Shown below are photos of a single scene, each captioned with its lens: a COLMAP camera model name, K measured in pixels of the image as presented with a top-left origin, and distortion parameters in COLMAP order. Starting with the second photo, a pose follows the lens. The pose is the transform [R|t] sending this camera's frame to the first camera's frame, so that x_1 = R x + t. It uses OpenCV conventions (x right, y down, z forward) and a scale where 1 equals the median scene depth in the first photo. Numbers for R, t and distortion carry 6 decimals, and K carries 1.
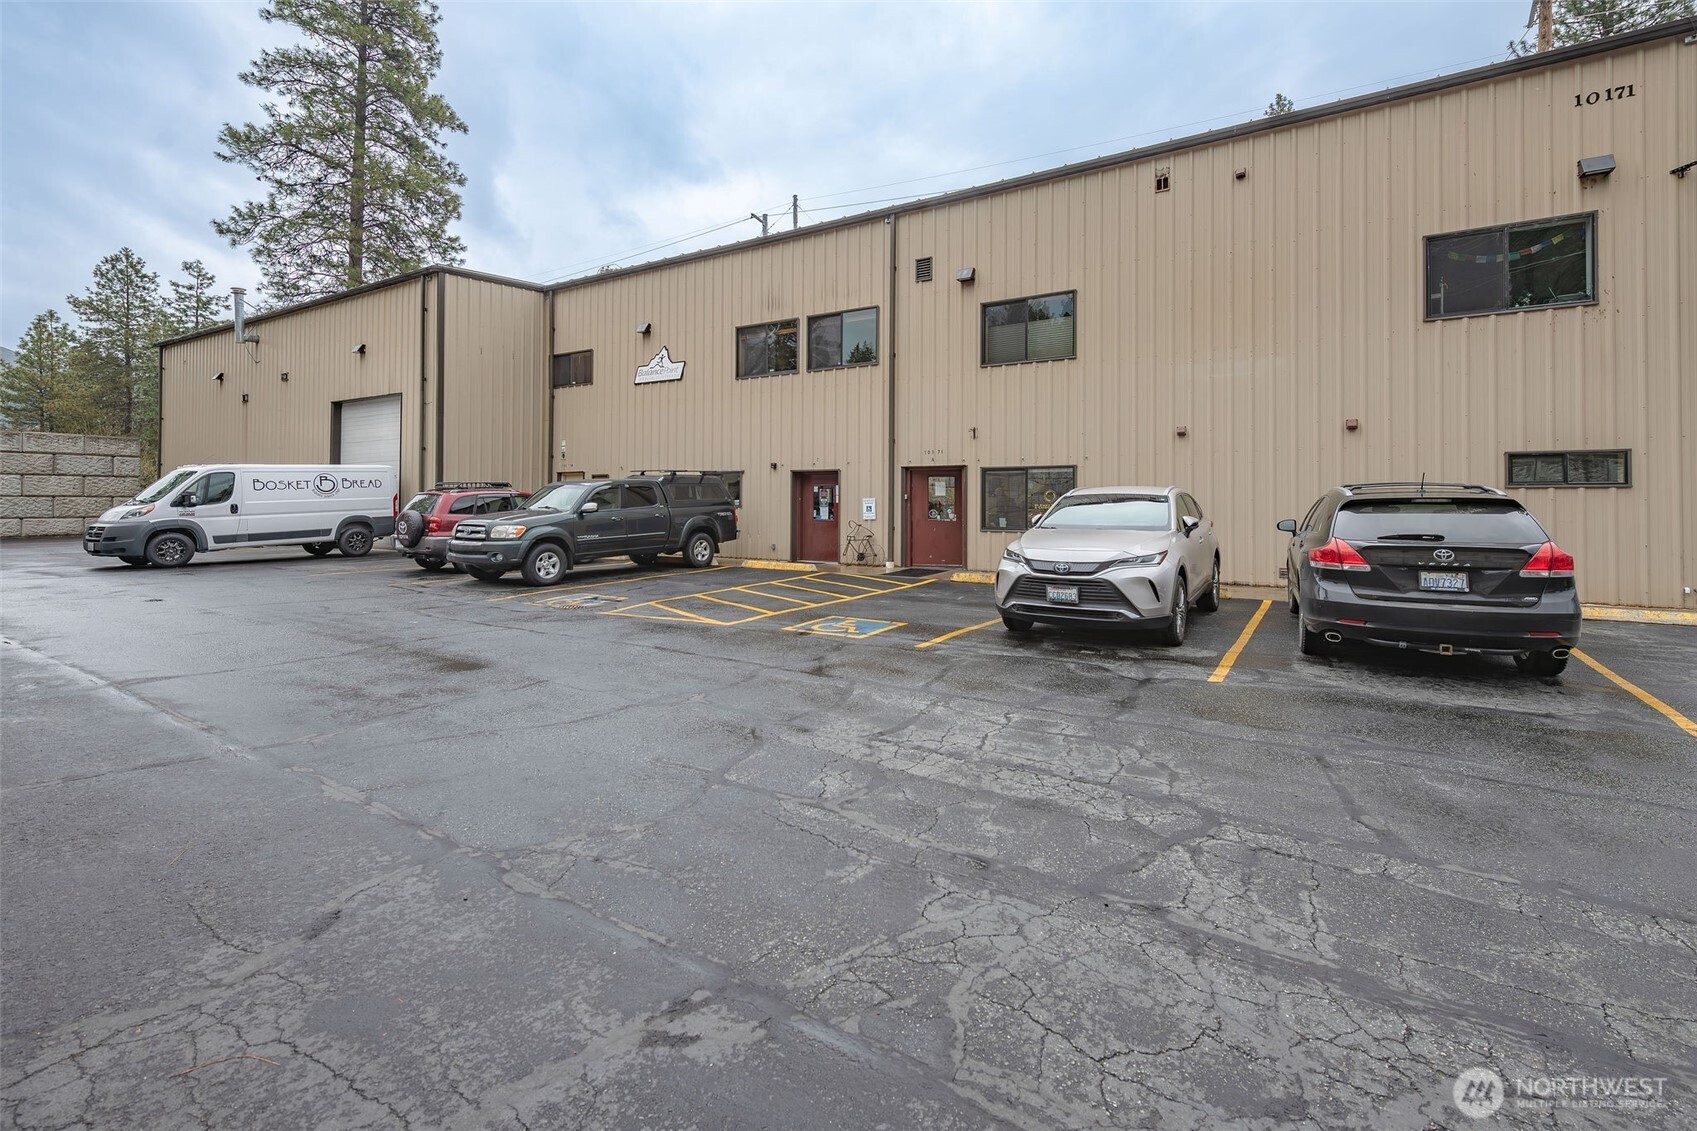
lens RADIAL K [[737.3, 0, 867.4], [0, 737.3, 487.3], [0, 0, 1]] dist [0.008780, -0.000542]
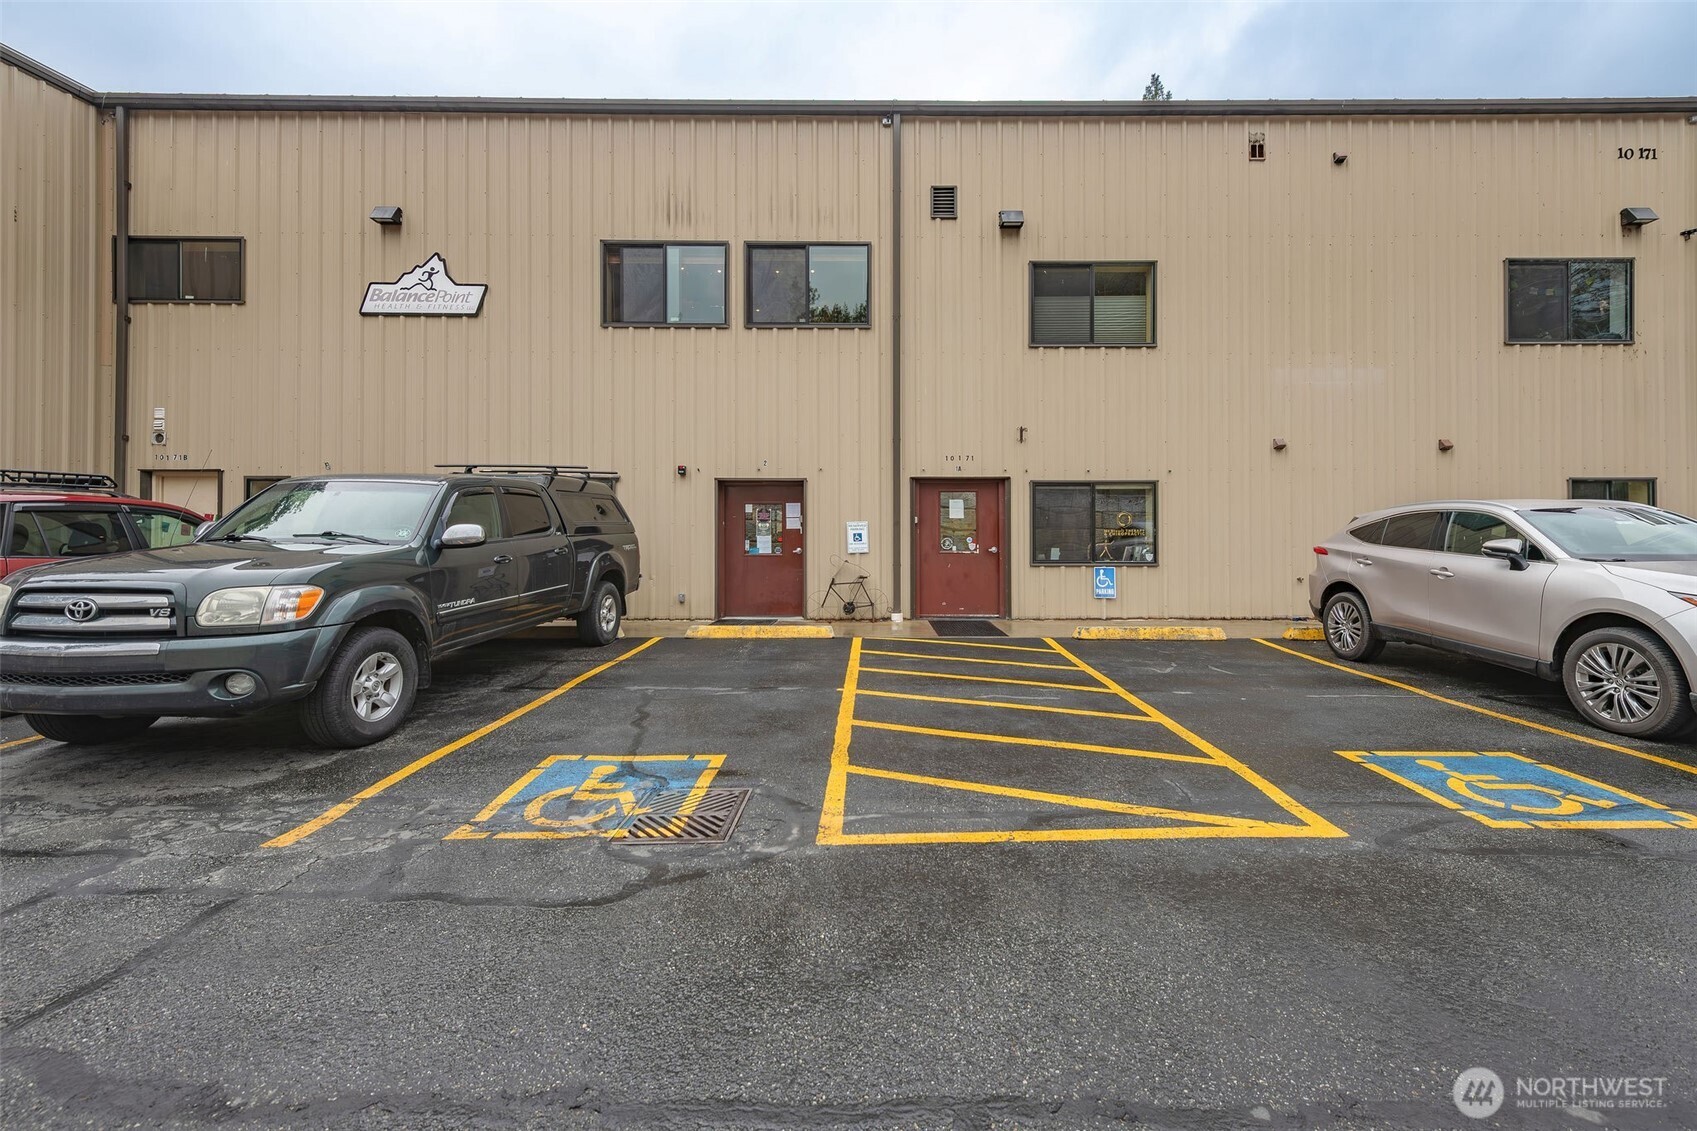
lens RADIAL K [[684.3, 0, 864.6], [0, 684.3, 525.3], [0, 0, 1]] dist [0.011434, -0.000821]
pose [[0.856934, 0.004888, 0.515403, -0.312642], [-0.009148, 0.999942, 0.005726, 0.014155], [-0.515345, -0.009622, 0.856929, 0.440744]]
